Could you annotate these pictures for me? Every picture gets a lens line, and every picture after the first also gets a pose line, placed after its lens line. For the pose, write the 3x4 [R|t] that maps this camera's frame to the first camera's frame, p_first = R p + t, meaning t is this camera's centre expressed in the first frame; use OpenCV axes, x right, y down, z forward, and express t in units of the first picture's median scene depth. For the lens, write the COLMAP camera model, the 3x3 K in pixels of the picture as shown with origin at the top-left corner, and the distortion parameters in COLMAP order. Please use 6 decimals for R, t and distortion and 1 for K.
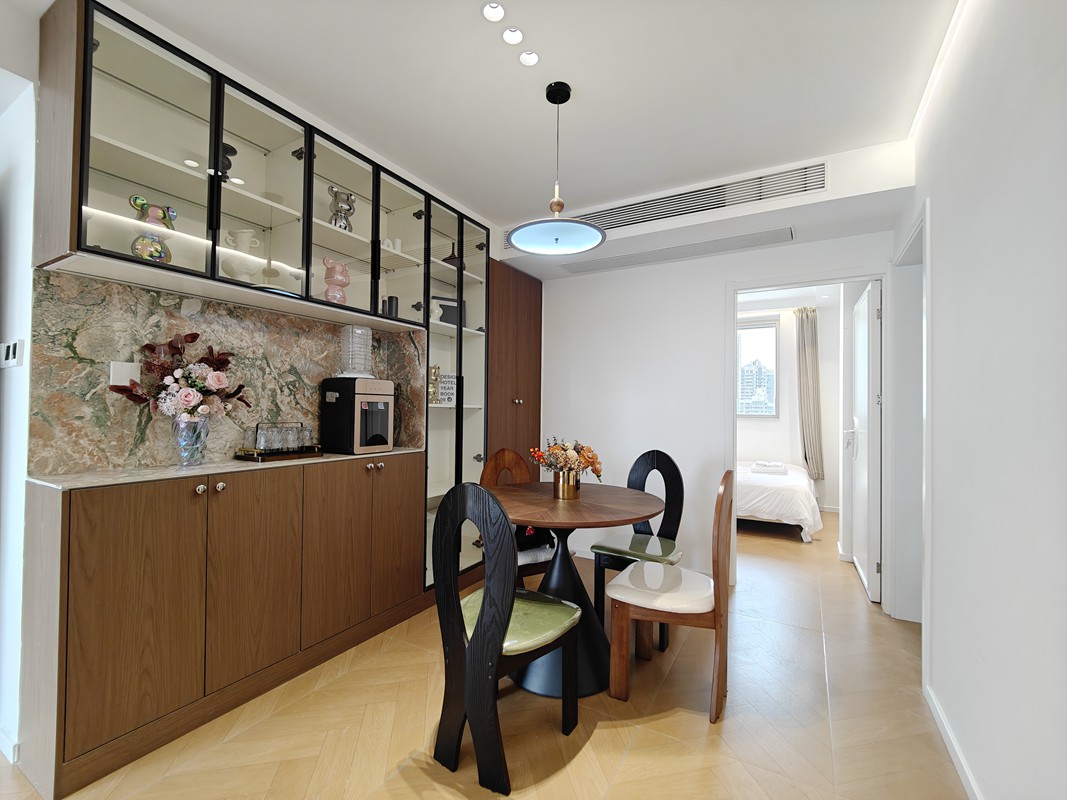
lens RADIAL K [[463.5, 0, 533.8], [0, 463.5, 399.0], [0, 0, 1]] dist [0.001559, -0.003587]
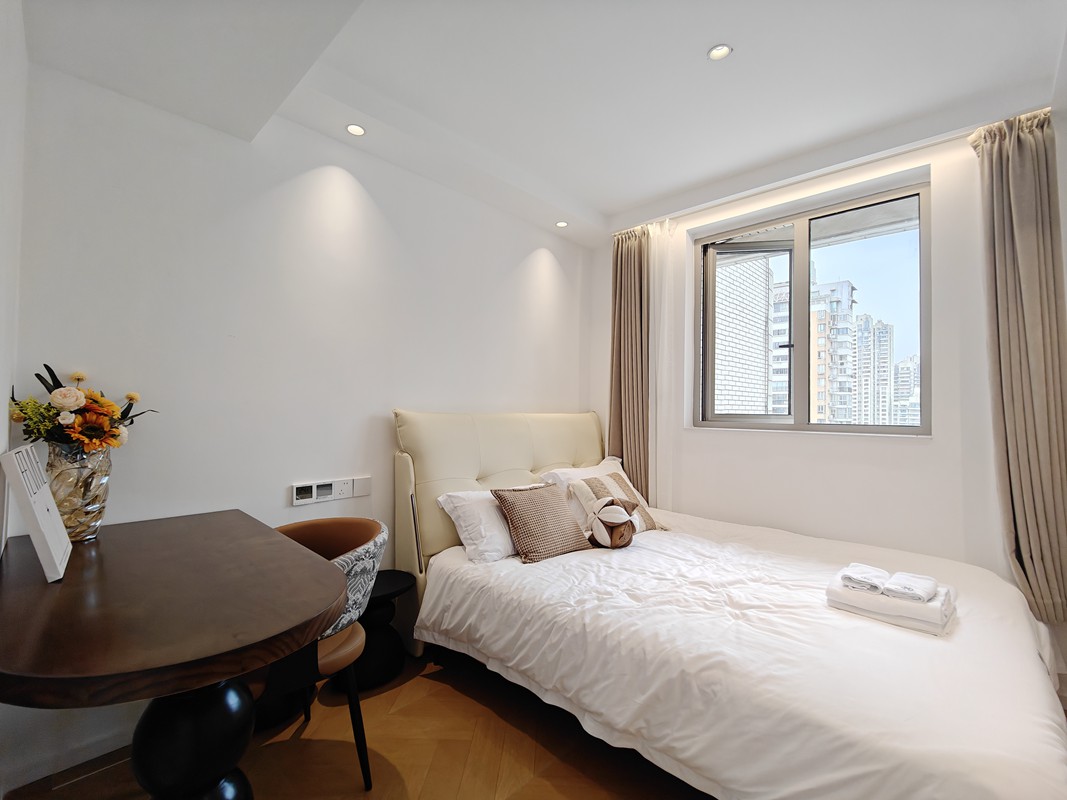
lens RADIAL K [[463.5, 0, 533.6], [0, 463.5, 401.9], [0, 0, 1]] dist [0.001559, -0.003587]
pose [[0.971023, -0.005479, -0.238923, 0.316568], [0.005351, 0.999985, -0.001184, 0.012493], [0.238926, -0.000129, 0.971038, 0.575089]]
